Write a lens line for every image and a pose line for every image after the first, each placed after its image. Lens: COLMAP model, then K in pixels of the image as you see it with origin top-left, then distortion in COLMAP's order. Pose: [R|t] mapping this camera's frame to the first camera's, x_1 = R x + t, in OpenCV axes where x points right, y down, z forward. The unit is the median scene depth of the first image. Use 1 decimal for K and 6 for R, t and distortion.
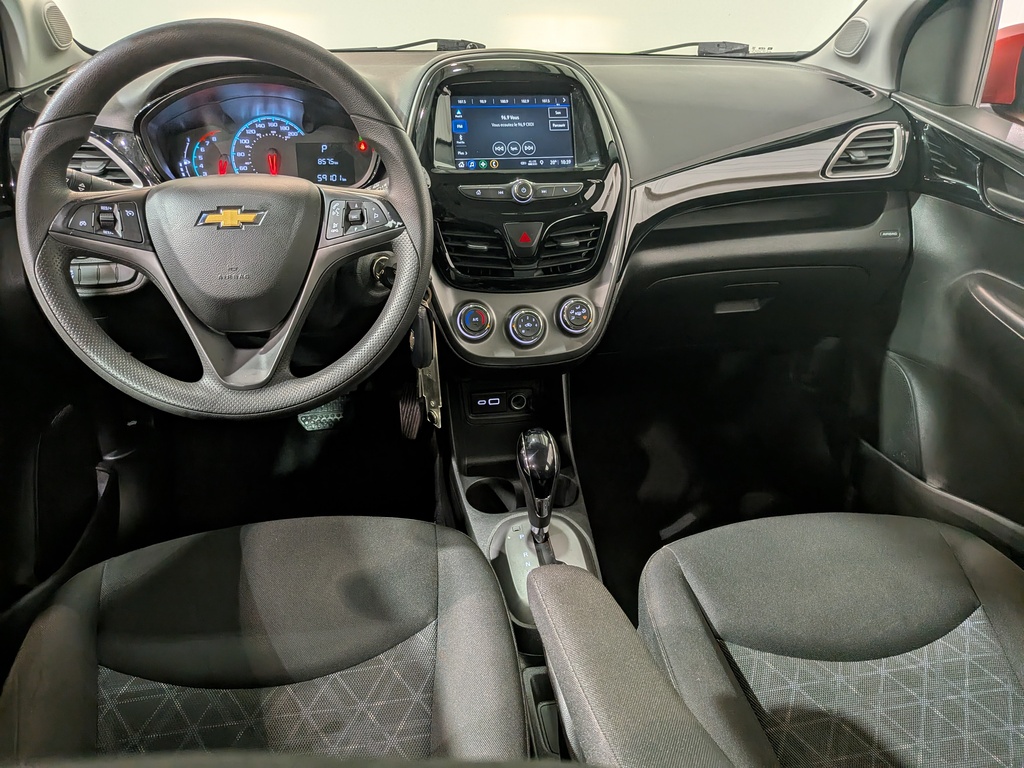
lens RADIAL K [[723.6, 0, 527.3], [0, 723.6, 413.3], [0, 0, 1]] dist [0.011599, -0.025389]
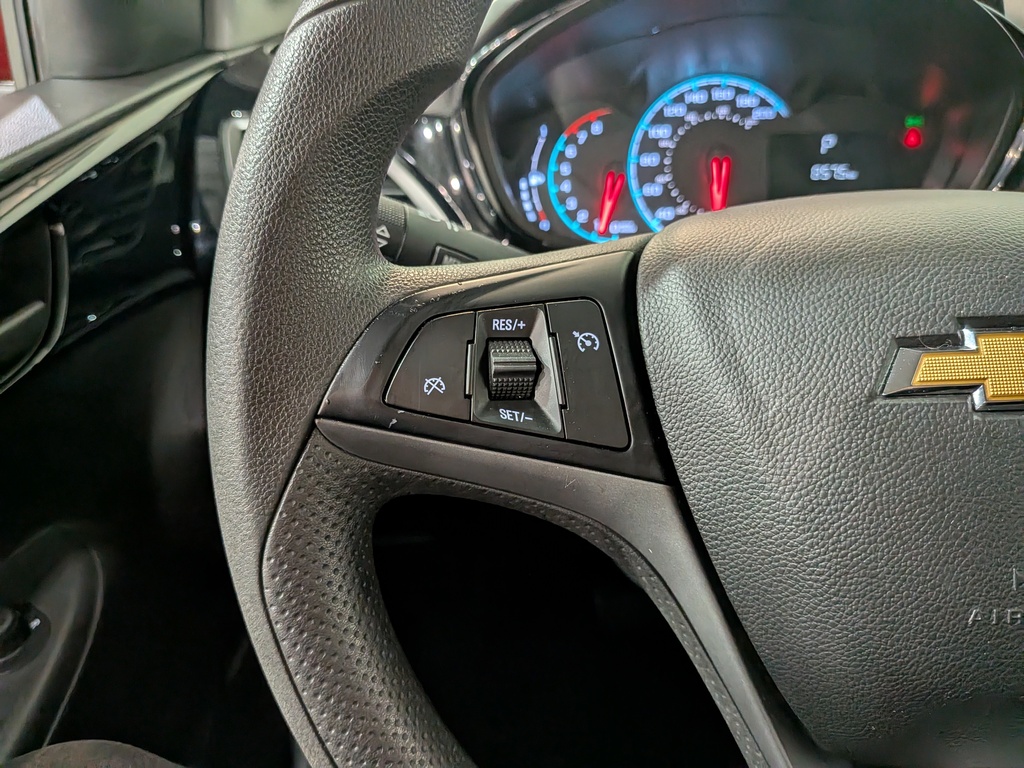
lens RADIAL K [[714.5, 0, 499.8], [0, 714.5, 390.4], [0, 0, 1]] dist [0.092579, -0.208615]
pose [[0.978954, 0.036665, -0.200762, -0.390978], [-0.050137, 0.996789, -0.062436, -0.178260], [0.197829, 0.071188, 0.977648, 0.543495]]
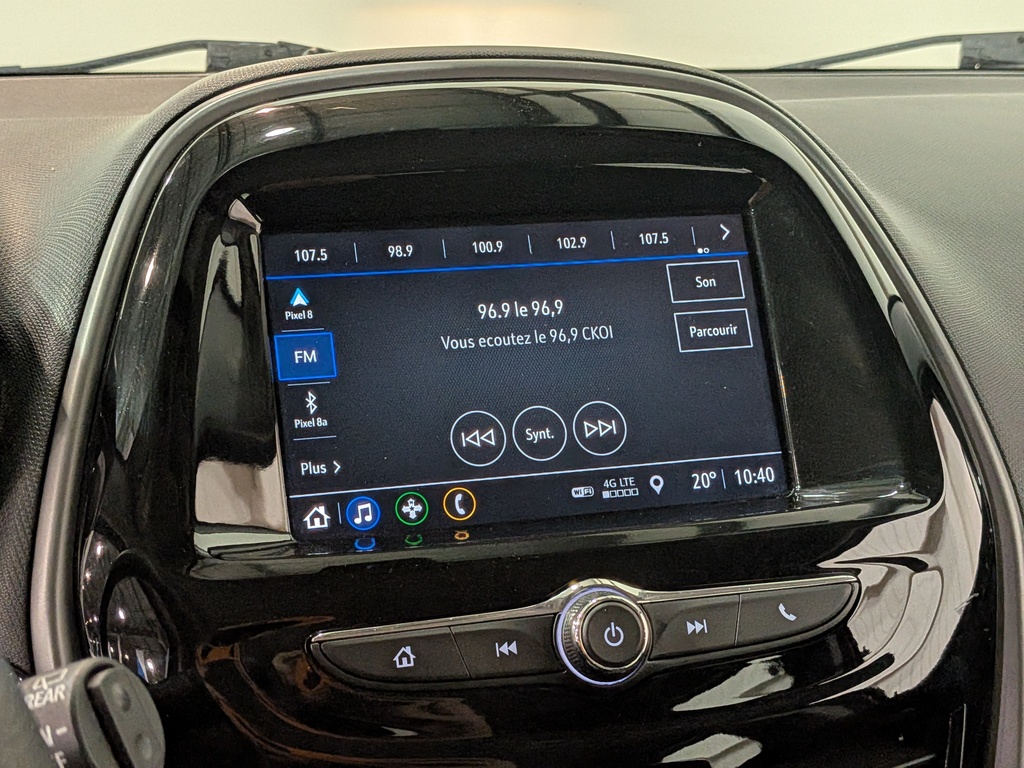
lens RADIAL K [[1450.8, 0, 510.0], [0, 1450.8, 430.5], [0, 0, 1]] dist [0.030555, -0.018984]
pose [[0.995996, -0.043016, 0.078373, -0.065303], [0.059688, 0.972594, -0.224720, -0.264064], [-0.066558, 0.228498, 0.971267, 0.548697]]
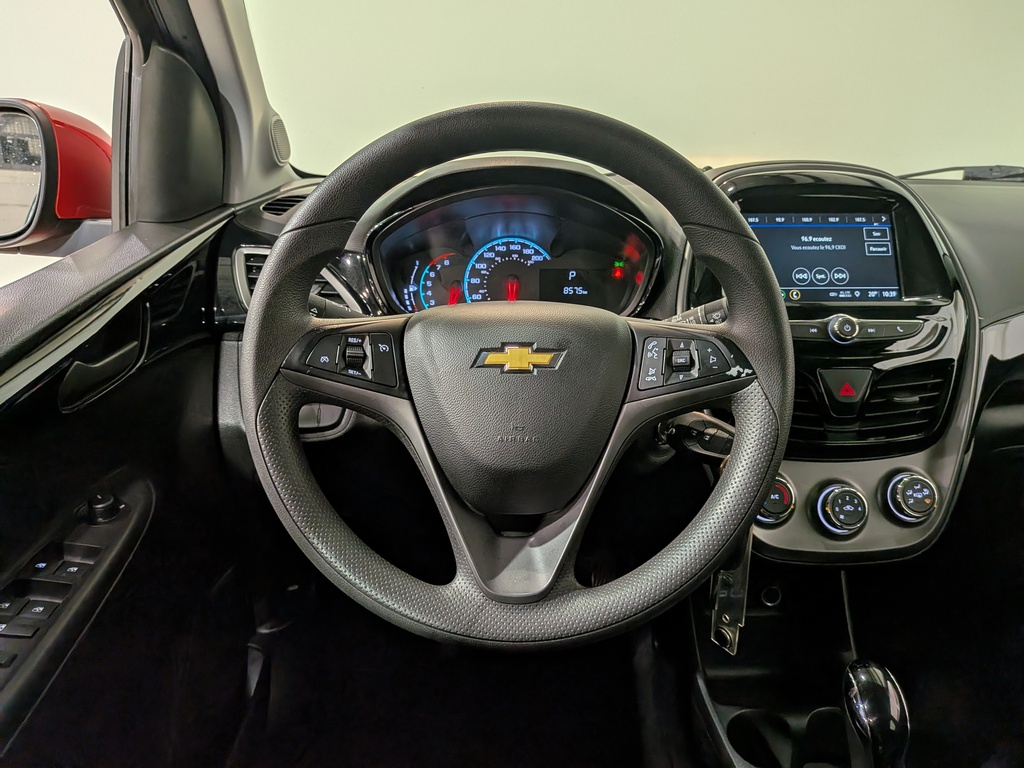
lens RADIAL K [[714.5, 0, 499.8], [0, 714.5, 390.4], [0, 0, 1]] dist [0.092579, -0.208615]
pose [[0.986562, 0.034241, -0.159760, -0.231079], [-0.066761, 0.976924, -0.202887, -0.068080], [0.149126, 0.210826, 0.966082, 0.232894]]
